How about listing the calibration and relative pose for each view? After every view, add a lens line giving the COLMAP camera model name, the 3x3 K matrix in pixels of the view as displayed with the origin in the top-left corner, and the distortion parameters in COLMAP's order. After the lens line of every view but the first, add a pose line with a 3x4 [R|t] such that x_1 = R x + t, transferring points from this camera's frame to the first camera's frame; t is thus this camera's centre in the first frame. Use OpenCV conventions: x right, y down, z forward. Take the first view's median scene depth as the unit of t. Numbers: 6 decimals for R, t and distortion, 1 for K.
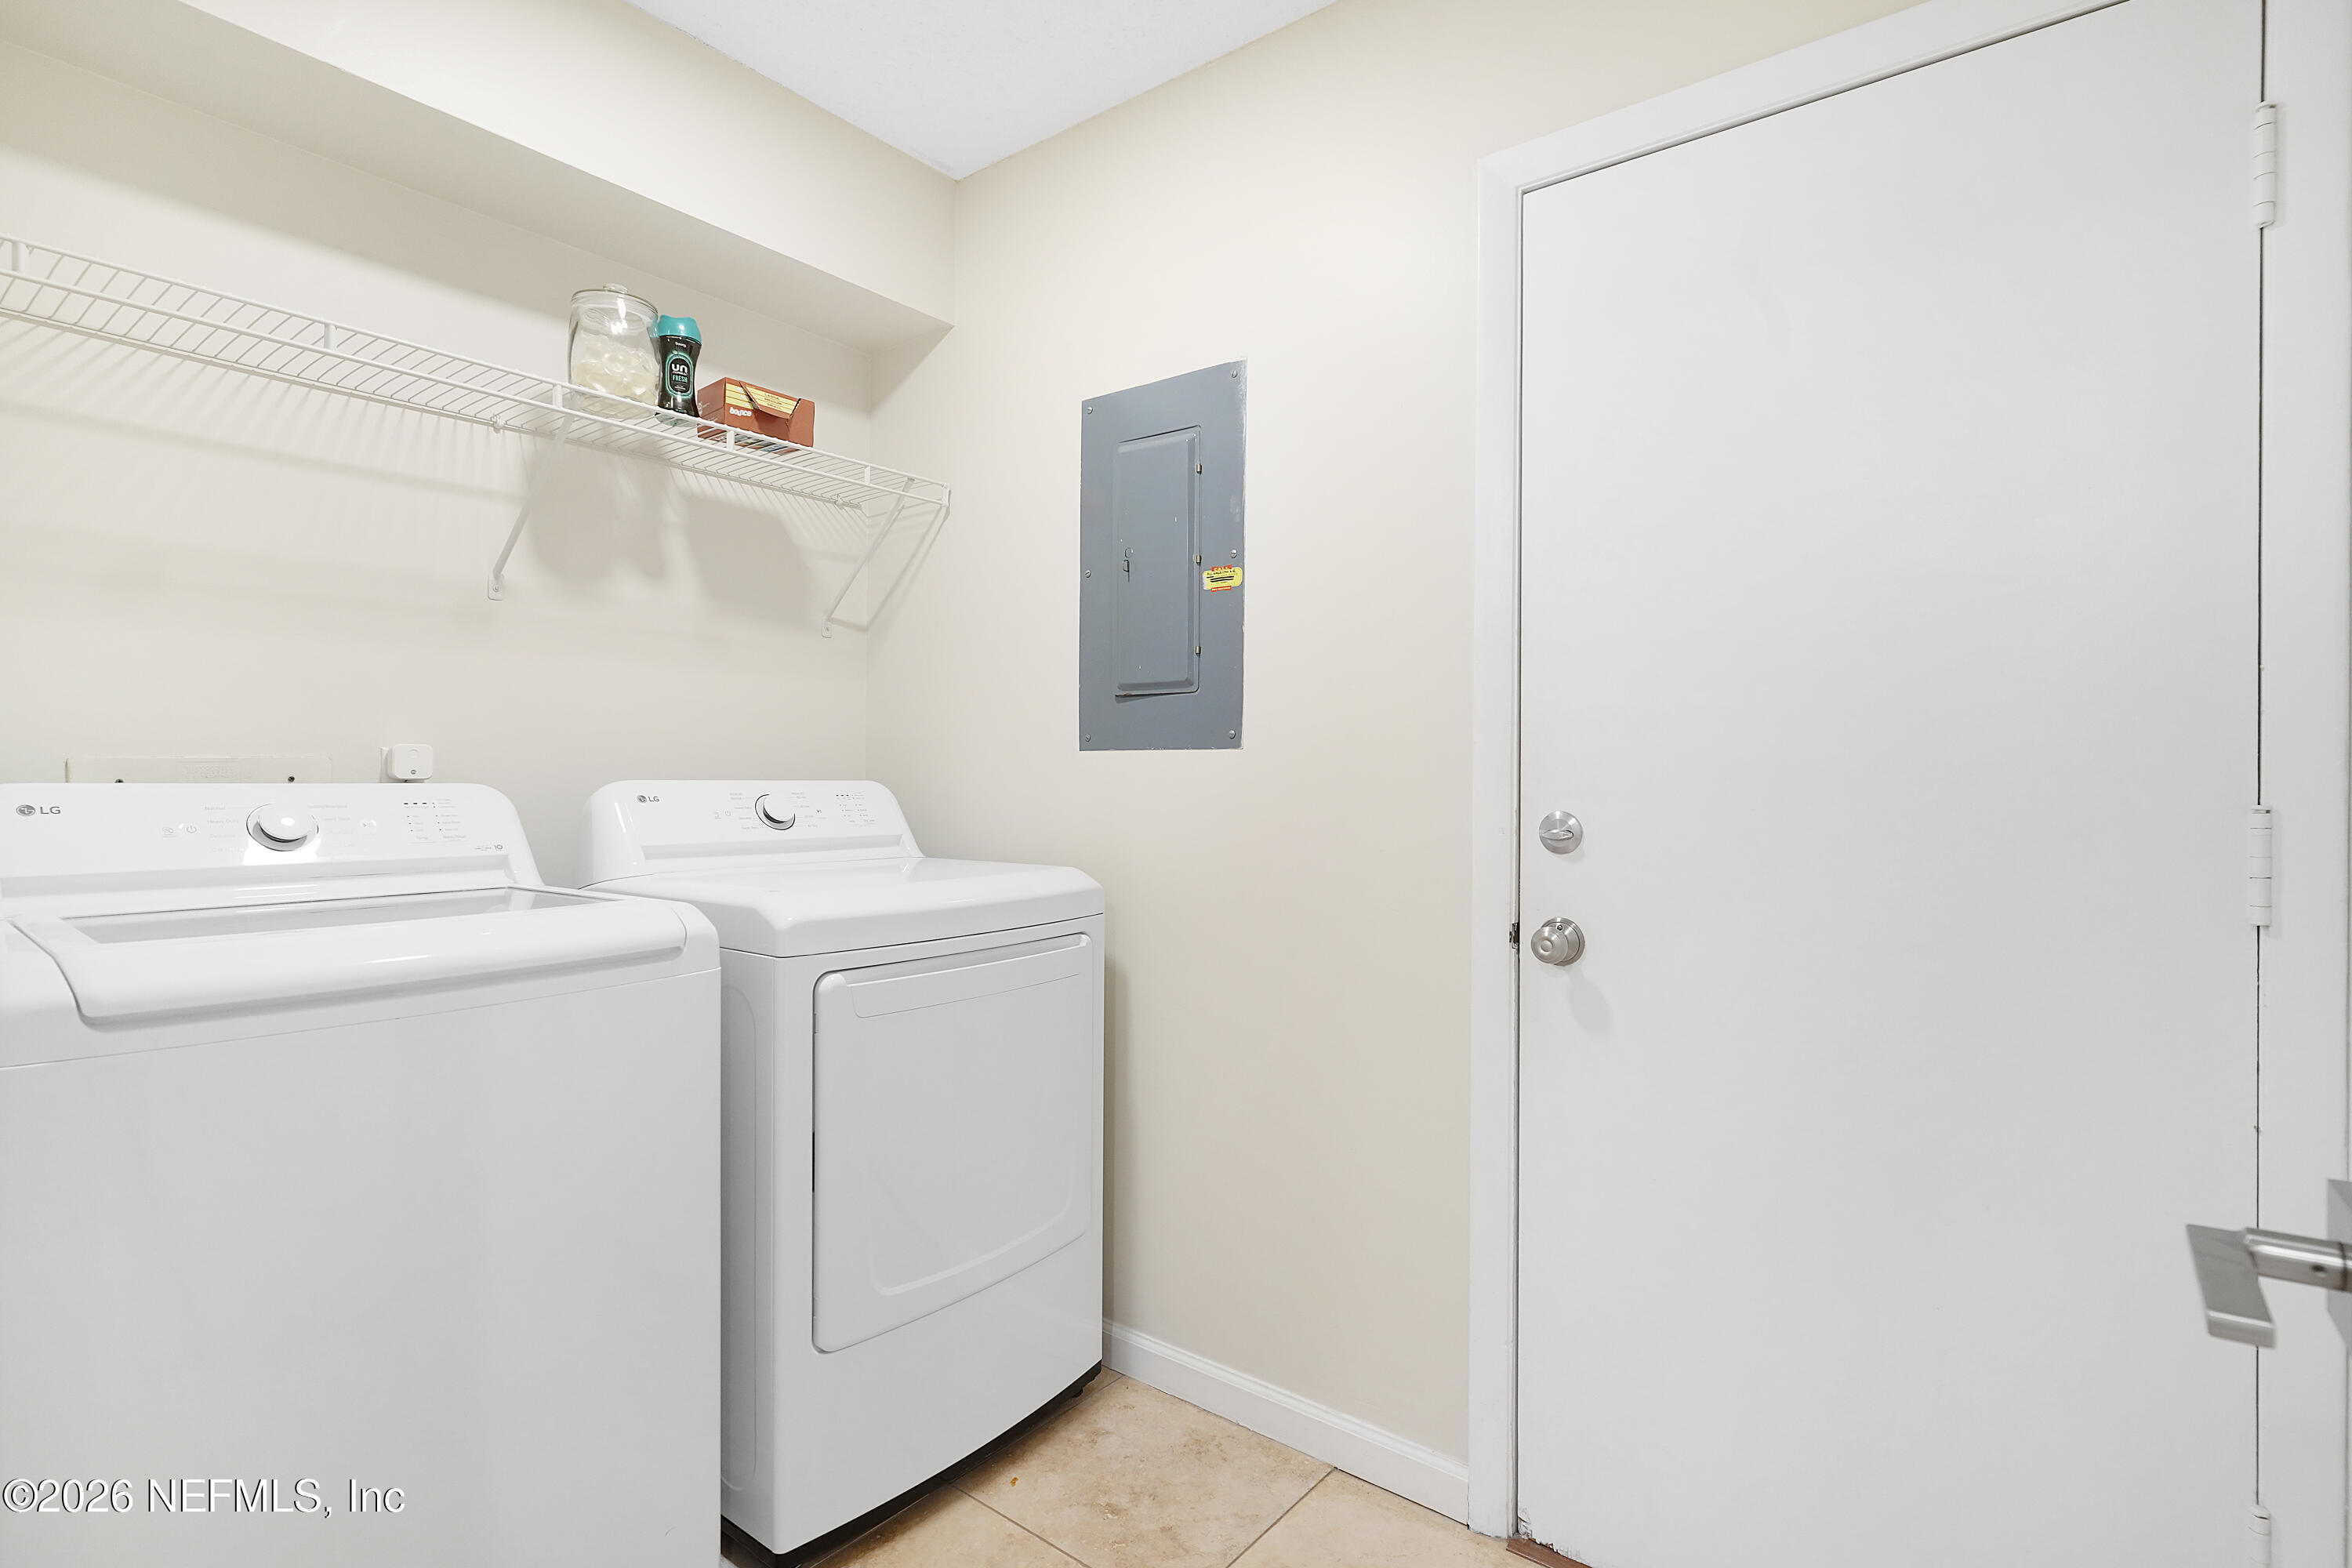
lens RADIAL K [[1148.2, 0, 1174.8], [0, 1148.2, 770.3], [0, 0, 1]] dist [-0.006034, 0.004735]
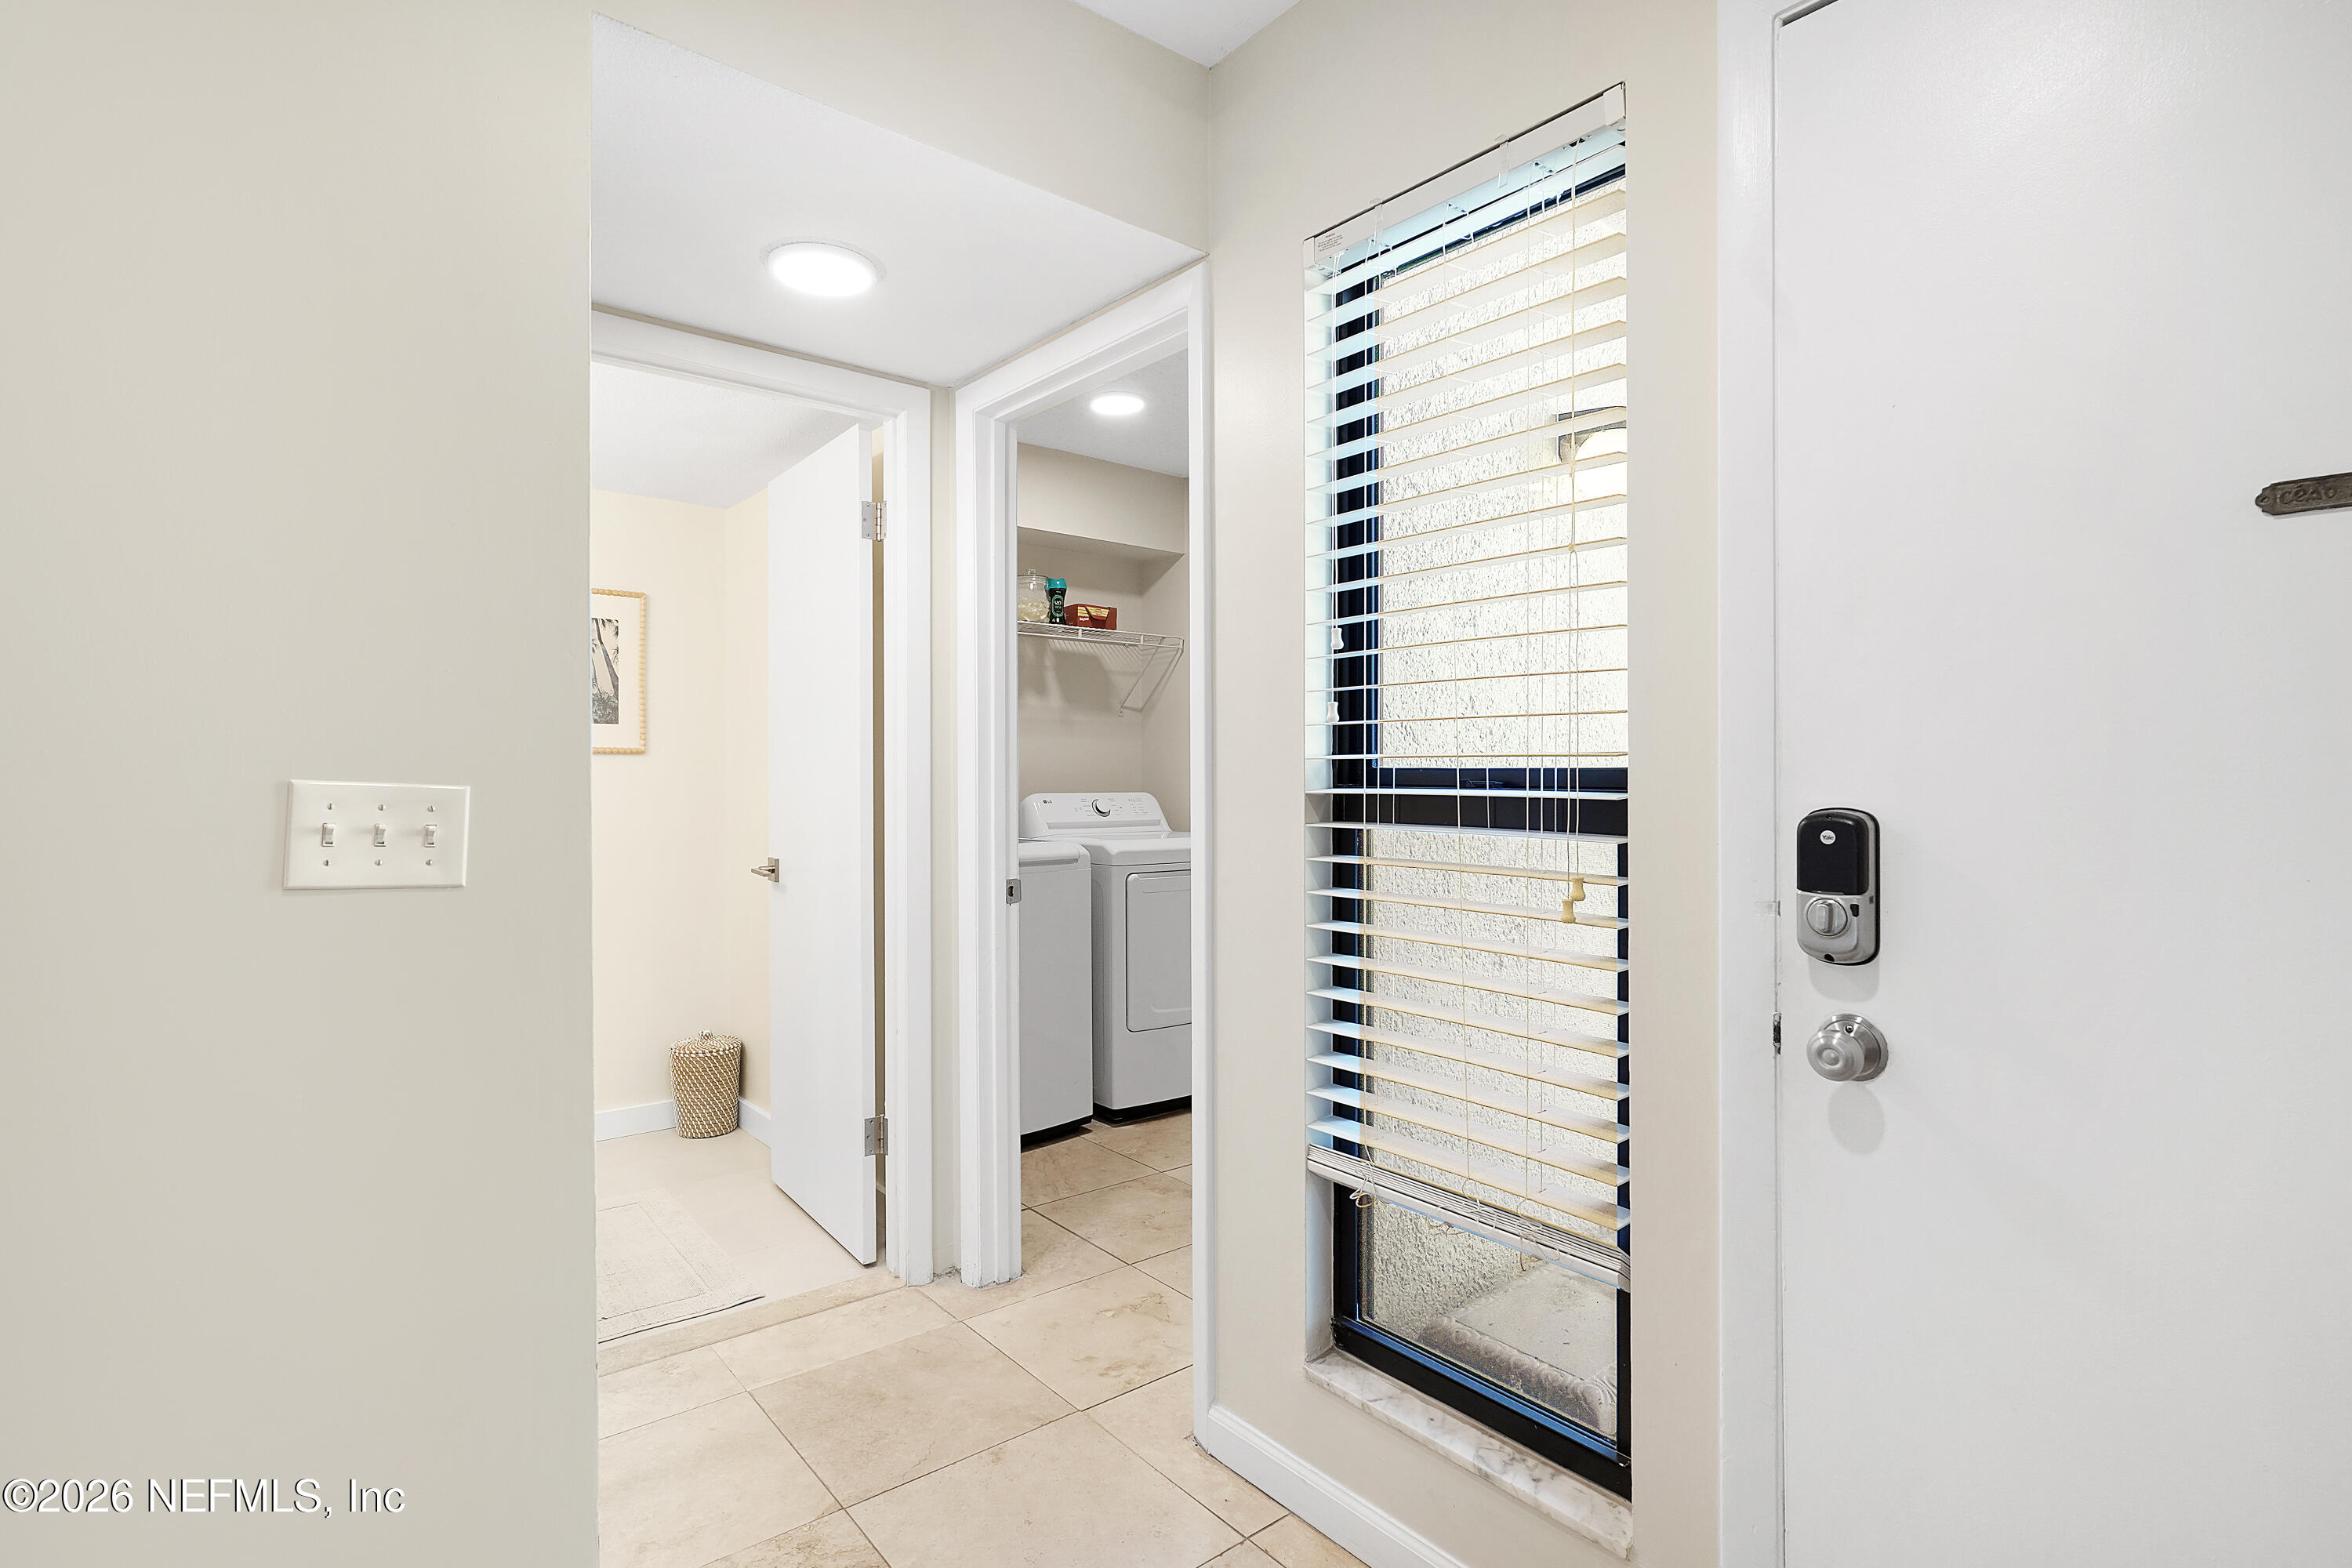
lens RADIAL K [[1148.2, 0, 1192.8], [0, 1148.2, 781.6], [0, 0, 1]] dist [-0.006034, 0.004735]
pose [[0.978479, -0.009236, -0.206142, 0.243137], [0.010883, 0.999917, 0.006858, -0.023941], [0.206061, -0.008954, 0.978498, -1.001057]]
